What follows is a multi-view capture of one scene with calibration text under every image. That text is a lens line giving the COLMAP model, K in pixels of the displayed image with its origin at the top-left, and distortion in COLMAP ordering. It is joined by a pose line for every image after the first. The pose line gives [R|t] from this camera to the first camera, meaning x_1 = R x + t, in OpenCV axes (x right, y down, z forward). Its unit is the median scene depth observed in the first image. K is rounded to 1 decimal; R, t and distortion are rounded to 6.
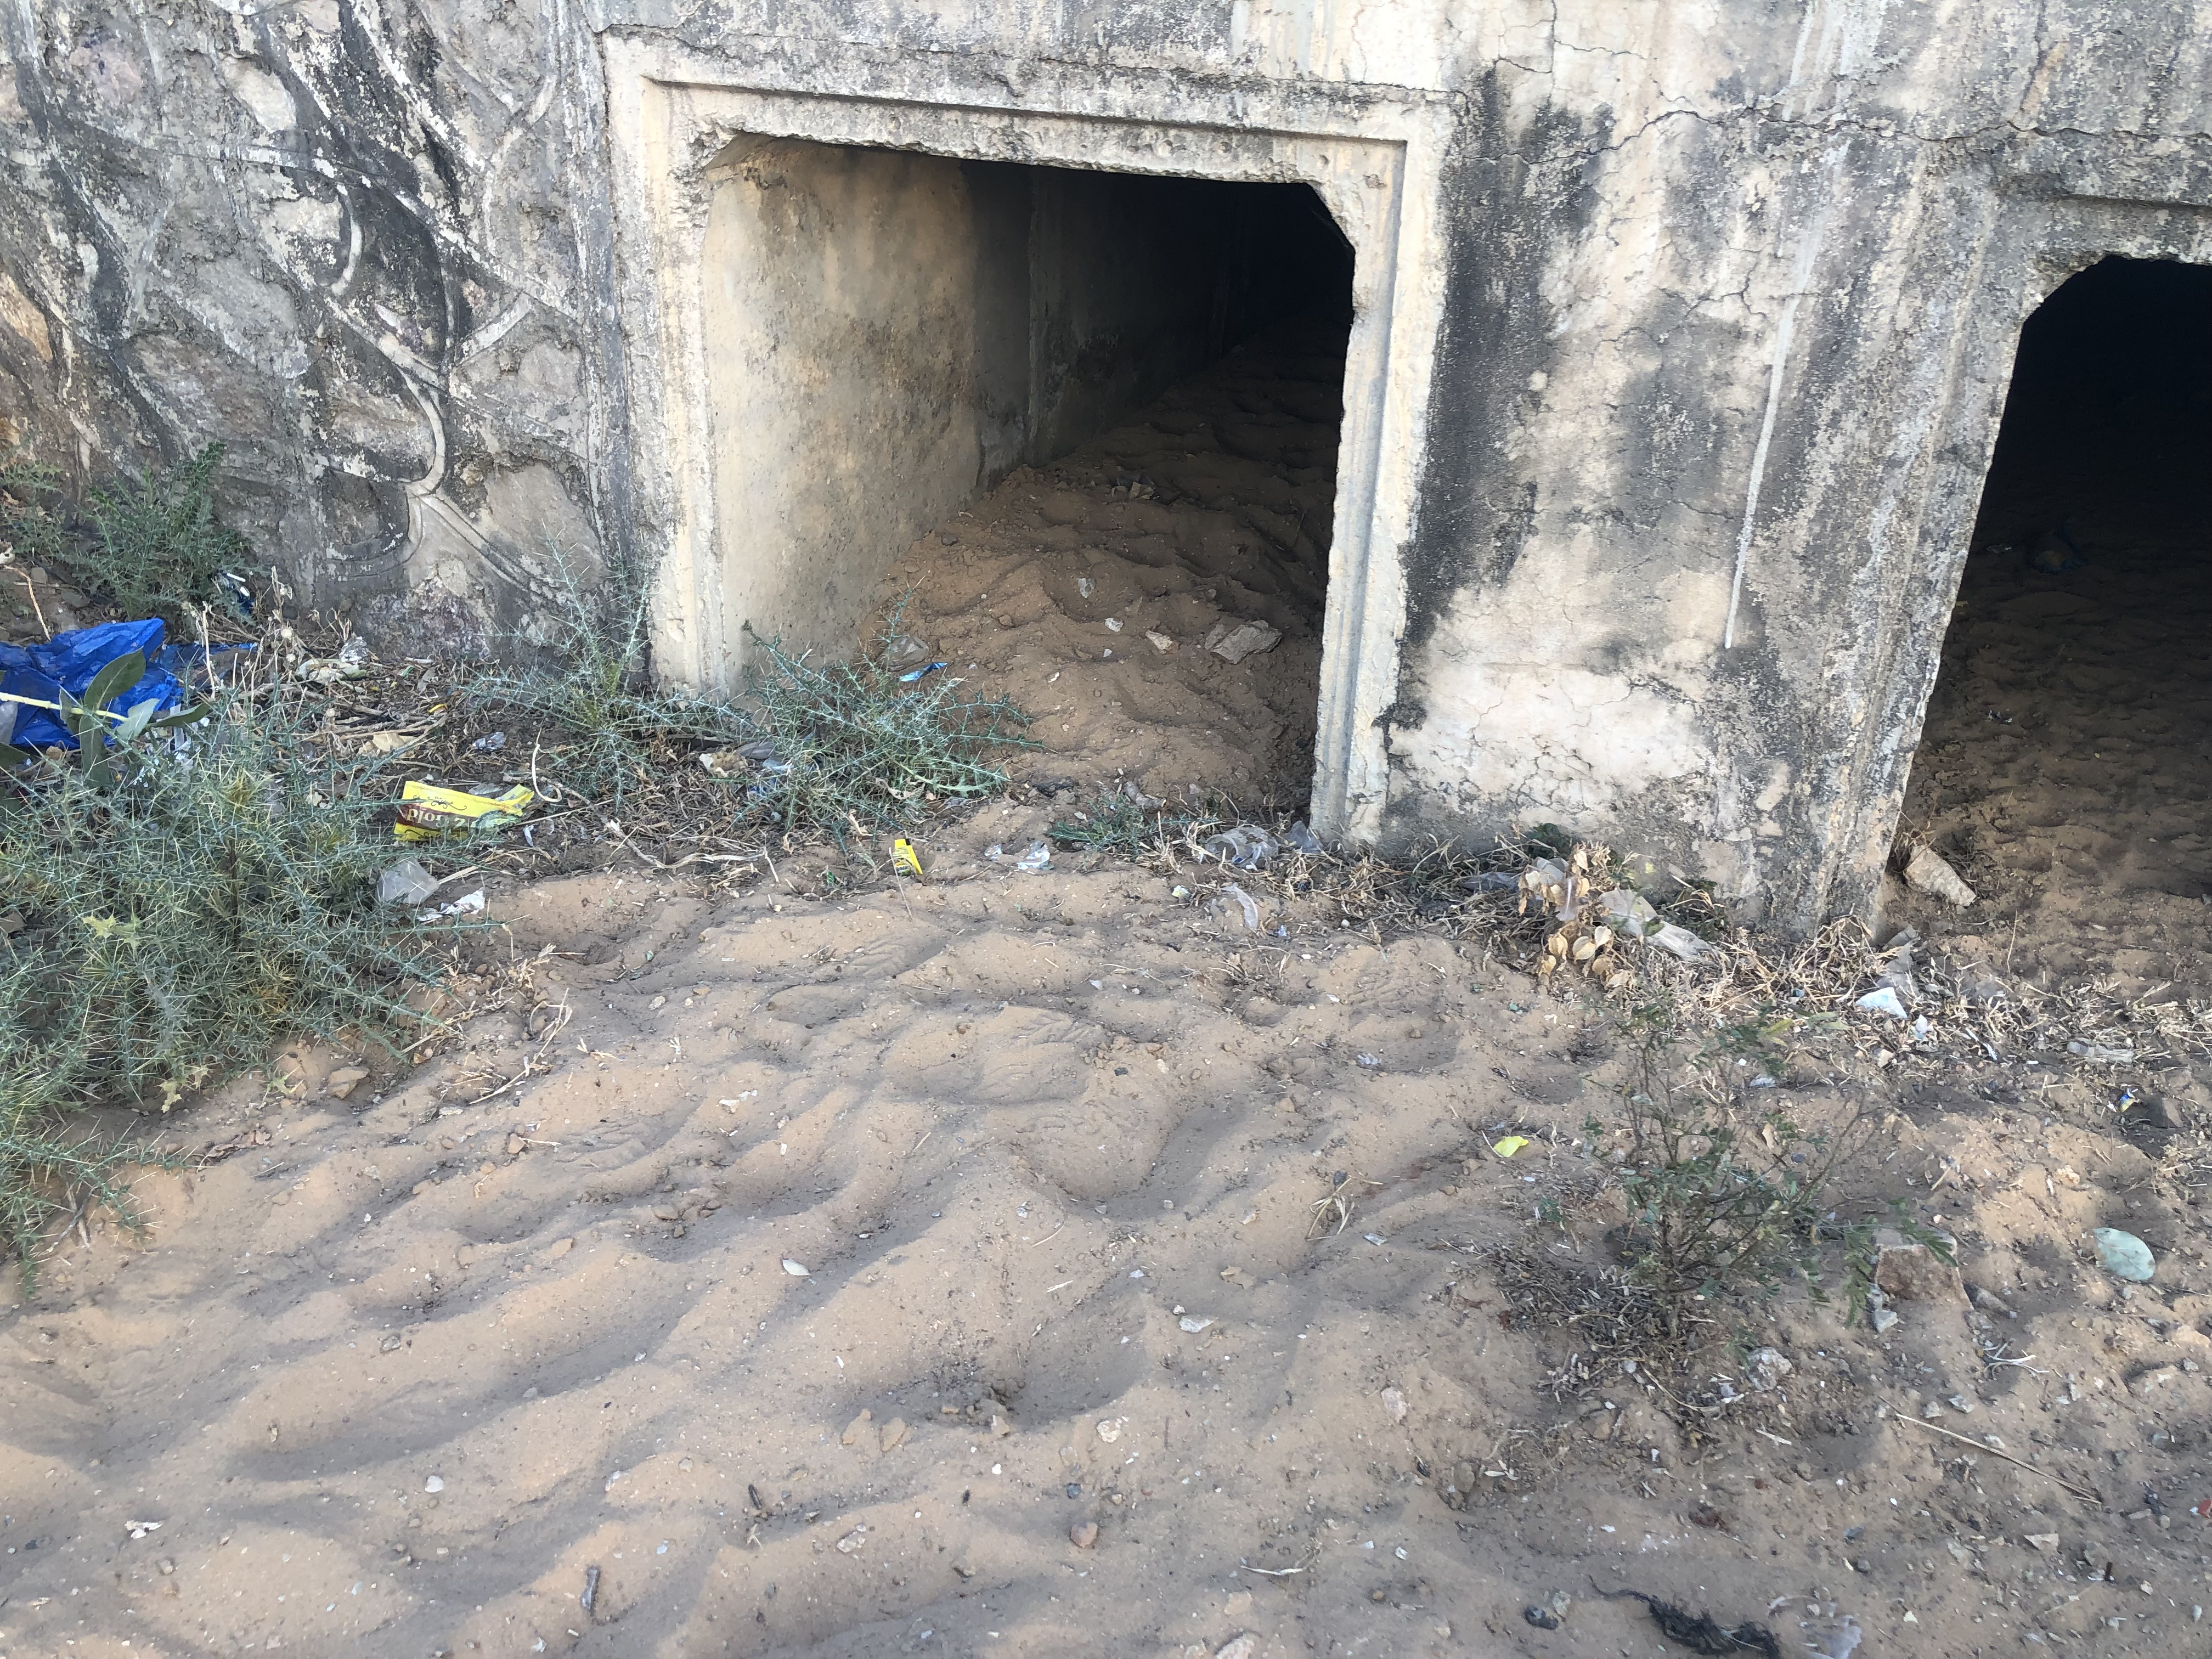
lens RADIAL K [[1812.9, 0, 1115.4], [0, 1812.9, 793.3], [0, 0, 1]] dist [0.030417, -0.027551]
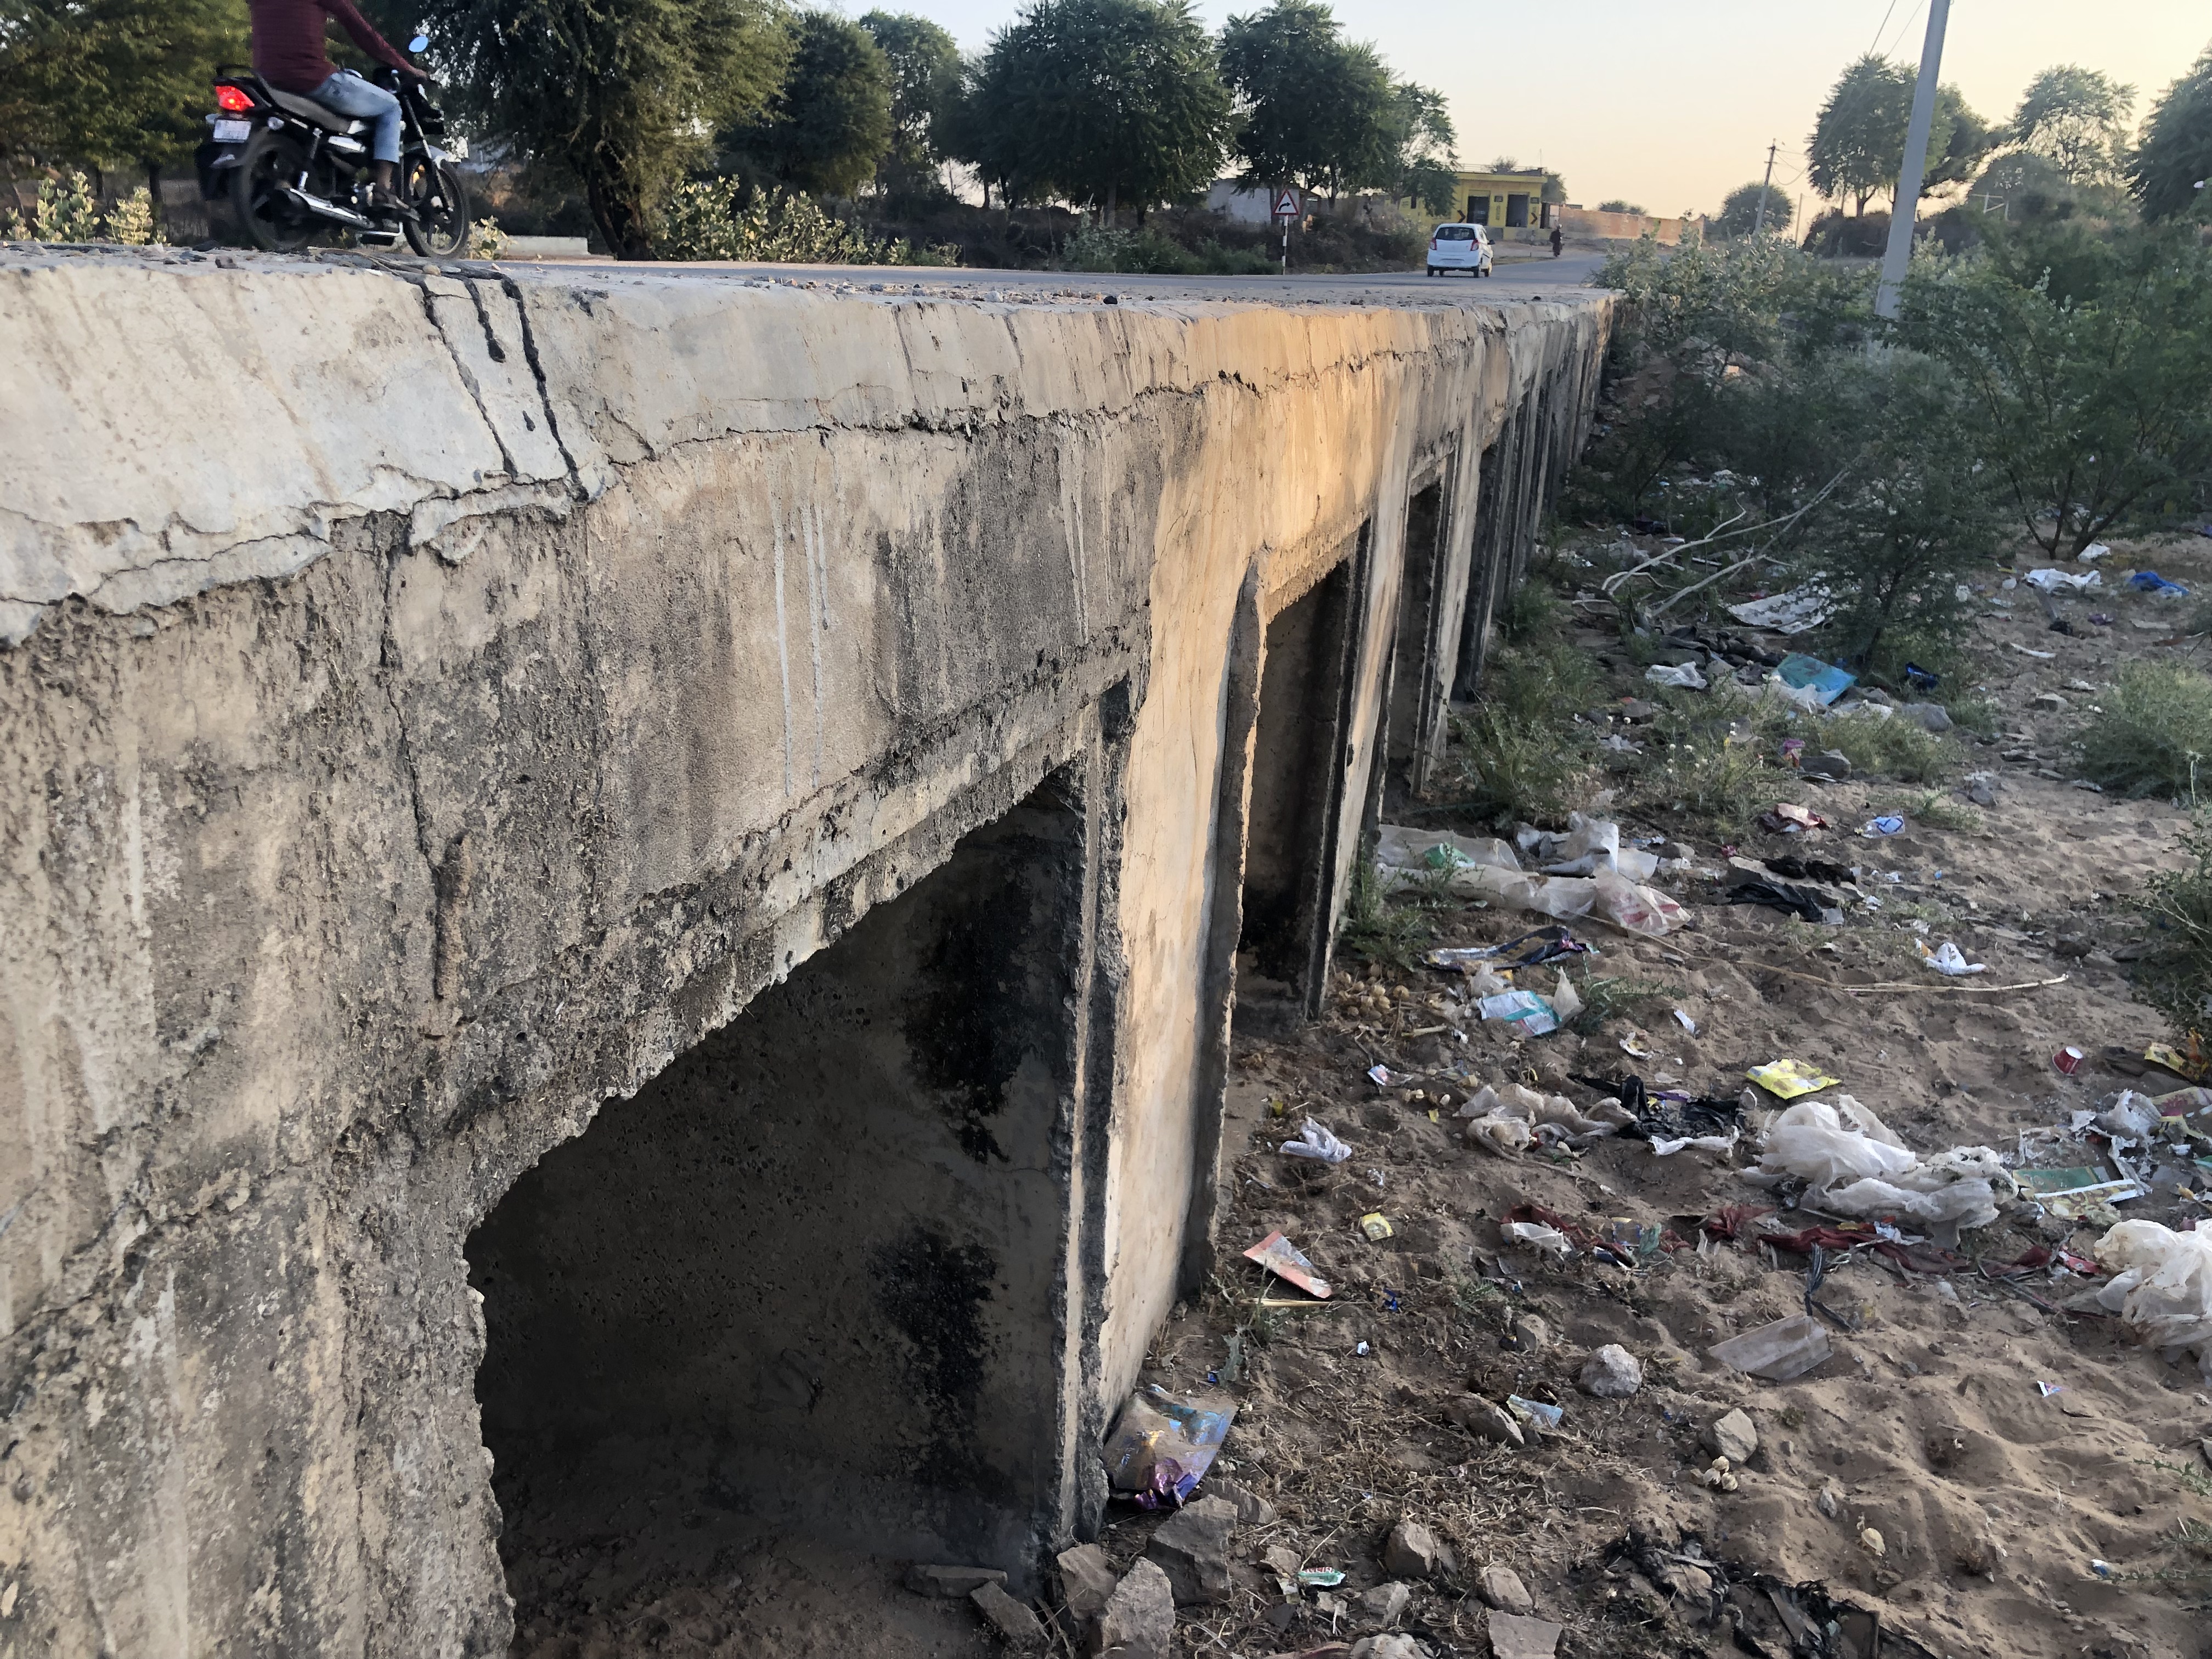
lens RADIAL K [[1812.9, 0, 1105.6], [0, 1812.9, 834.6], [0, 0, 1]] dist [0.030417, -0.027551]
pose [[-0.095720, -0.338932, 0.935929, 0.089410], [0.404718, 0.845770, 0.347674, -0.396448], [-0.909418, 0.412067, 0.056215, 0.671527]]
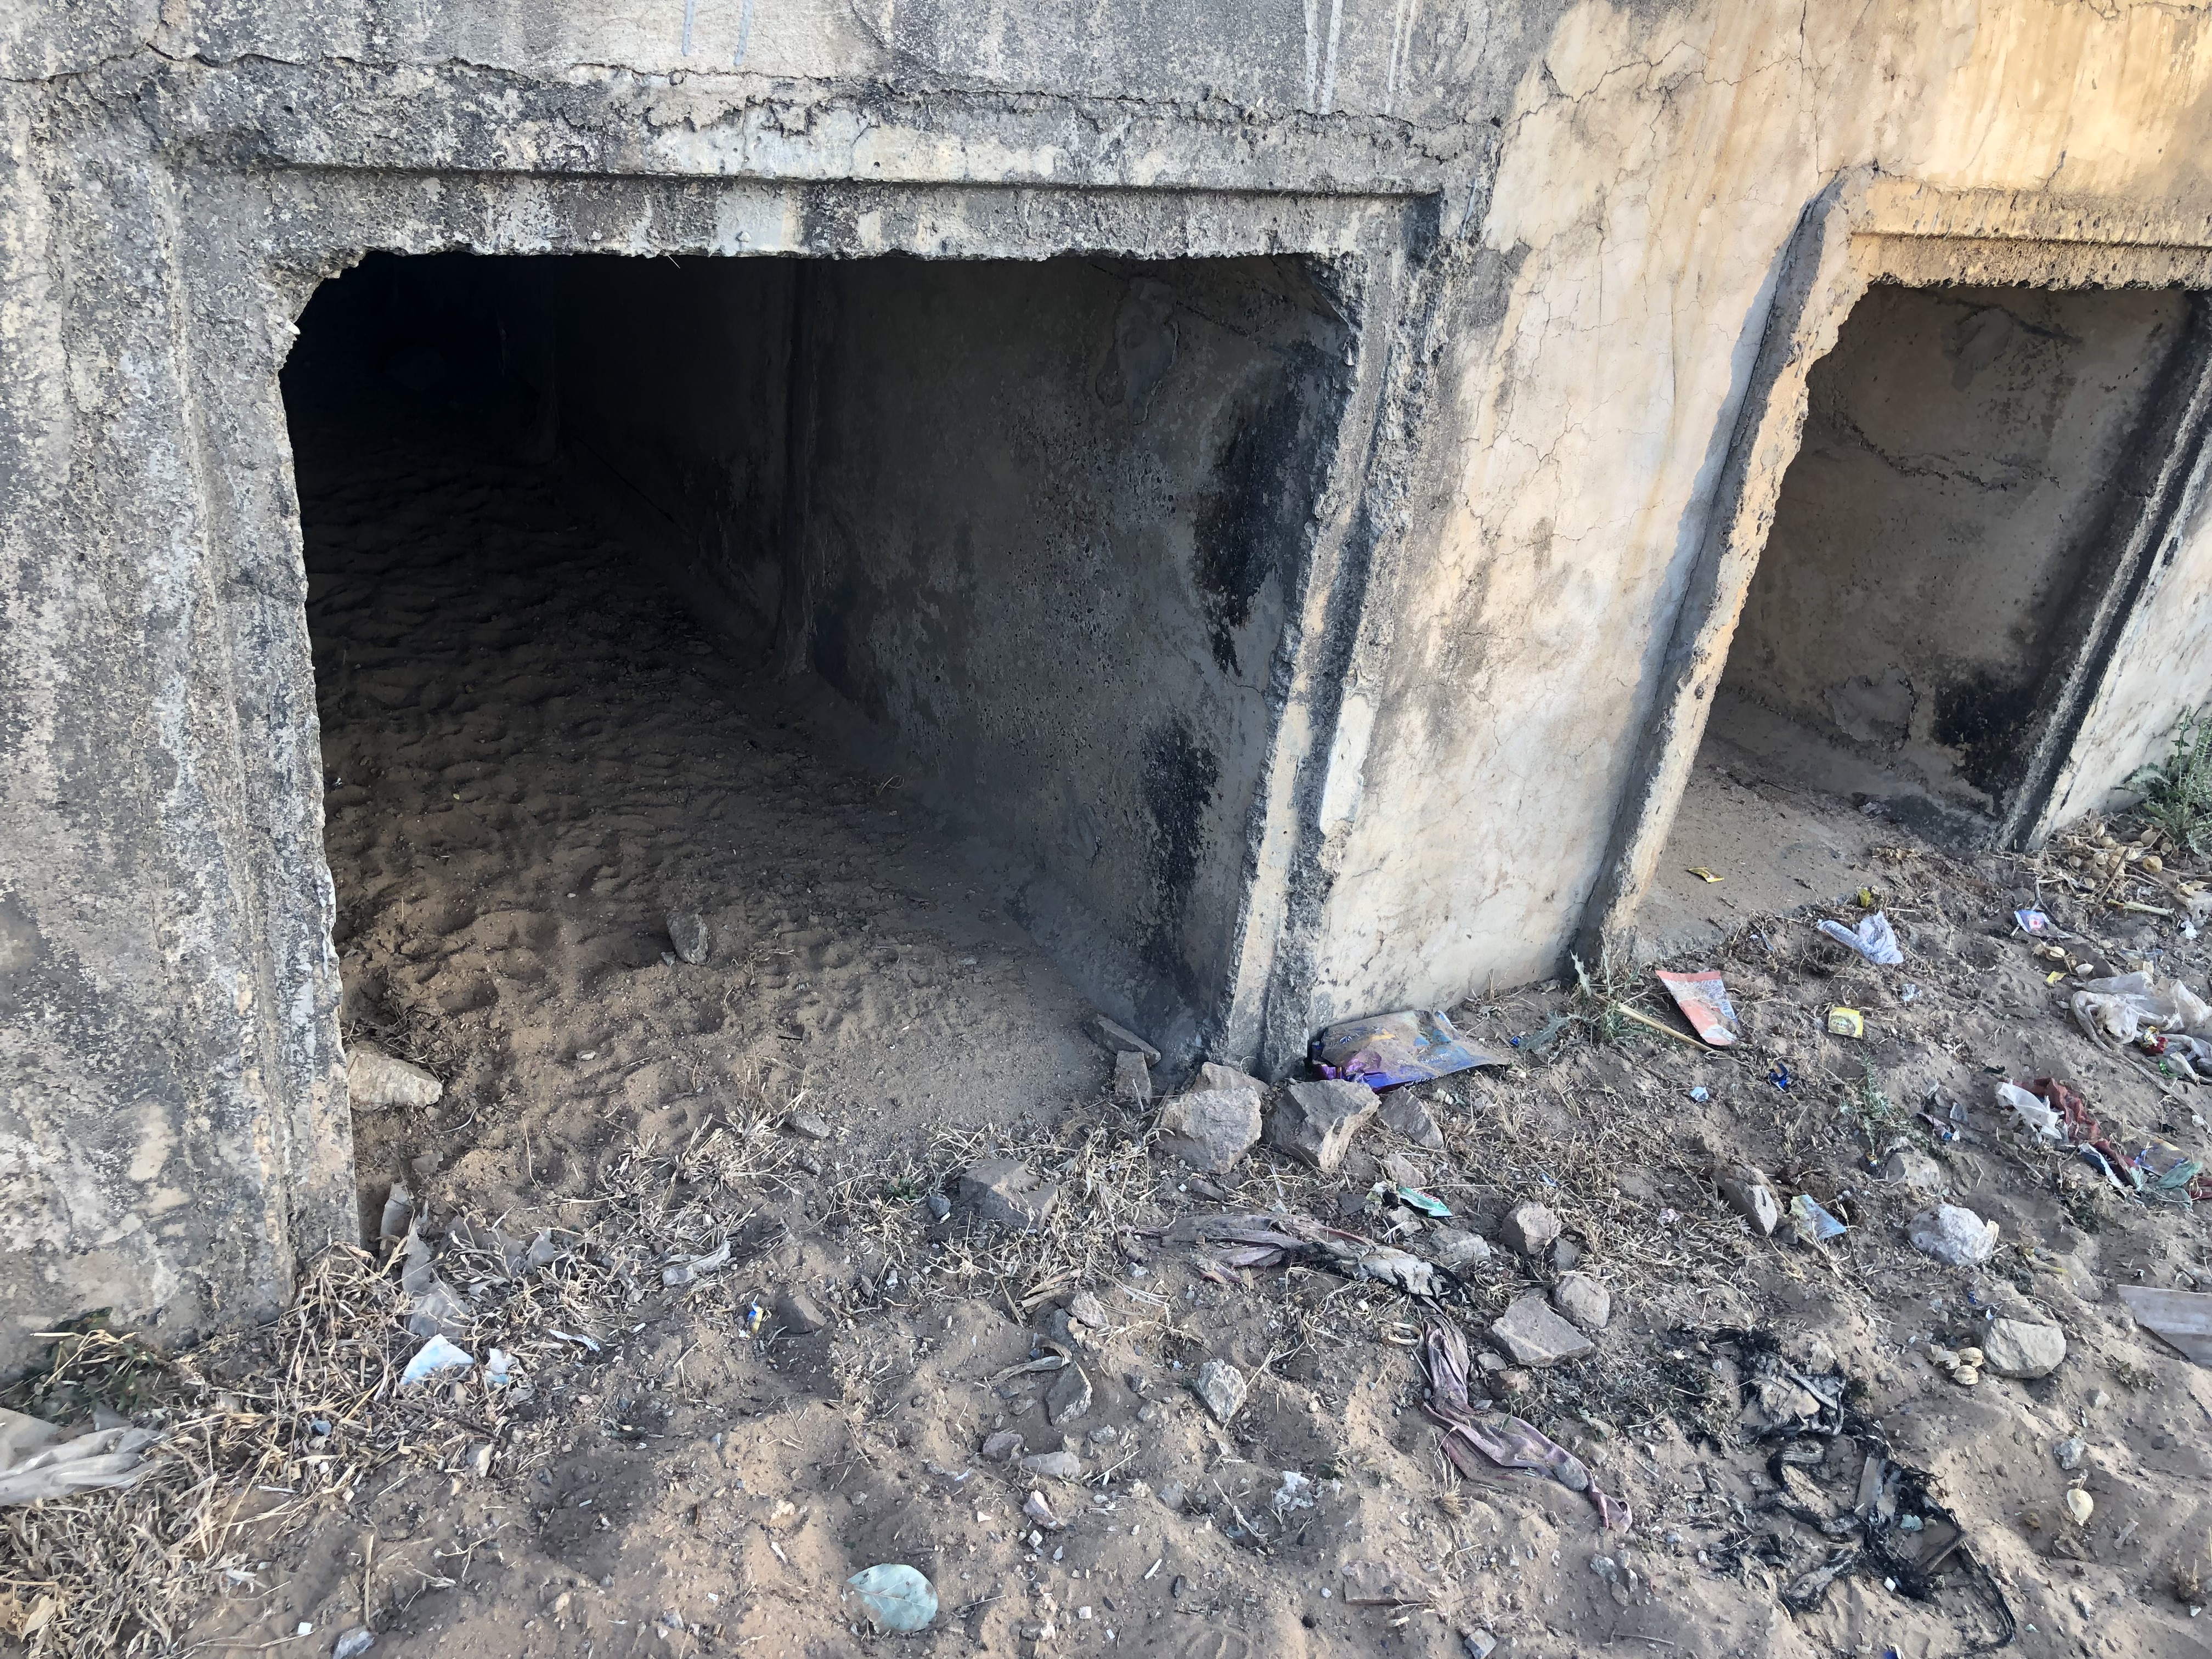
lens RADIAL K [[1812.9, 0, 1107.3], [0, 1812.9, 818.9], [0, 0, 1]] dist [0.030417, -0.027551]
pose [[0.563349, -0.349501, 0.748657, 0.118404], [0.272365, 0.934031, 0.231092, -0.156249], [-0.780036, 0.073722, 0.621377, 0.350167]]
